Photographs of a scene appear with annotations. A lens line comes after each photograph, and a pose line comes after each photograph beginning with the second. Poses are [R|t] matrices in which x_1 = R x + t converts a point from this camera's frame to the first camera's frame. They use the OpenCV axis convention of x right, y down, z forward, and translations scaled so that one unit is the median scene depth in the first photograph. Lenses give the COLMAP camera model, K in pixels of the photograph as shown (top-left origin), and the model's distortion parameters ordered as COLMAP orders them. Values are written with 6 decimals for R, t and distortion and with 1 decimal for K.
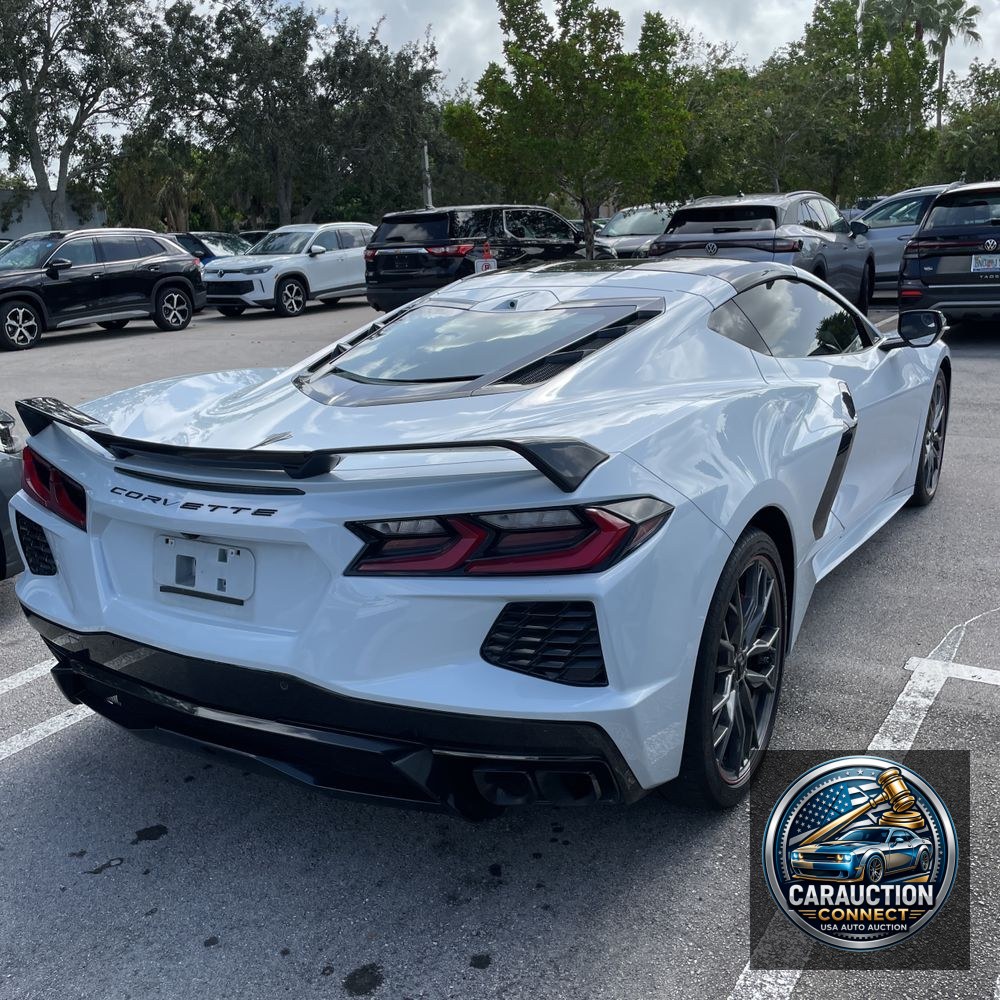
lens RADIAL K [[1012.9, 0, 500.0], [0, 1012.9, 500.0], [0, 0, 1]] dist [0.096043, -0.136427]
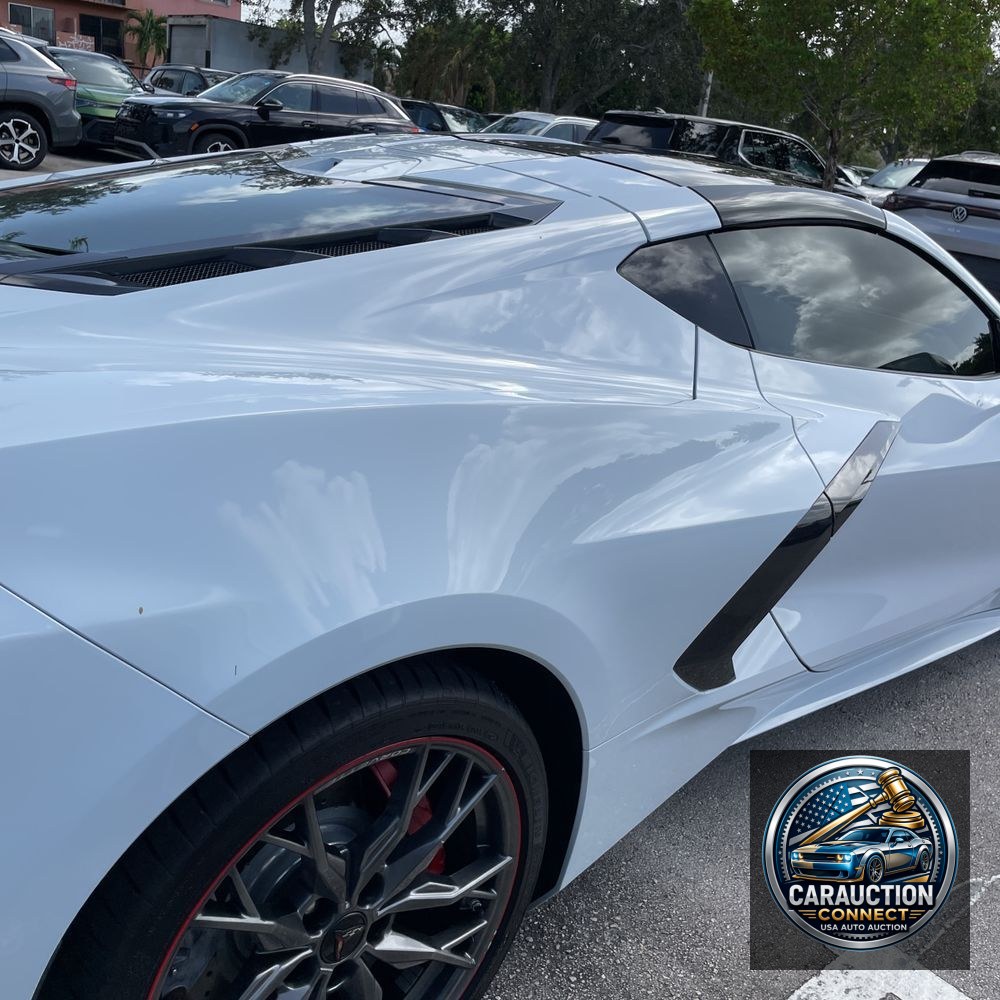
lens RADIAL K [[1012.9, 0, 500.0], [0, 1012.9, 500.0], [0, 0, 1]] dist [0.096043, -0.136427]
pose [[0.949585, 0.248852, -0.190686, 0.252788], [-0.233310, 0.967206, 0.100392, -0.079871], [0.209416, -0.050842, 0.976504, 0.393461]]
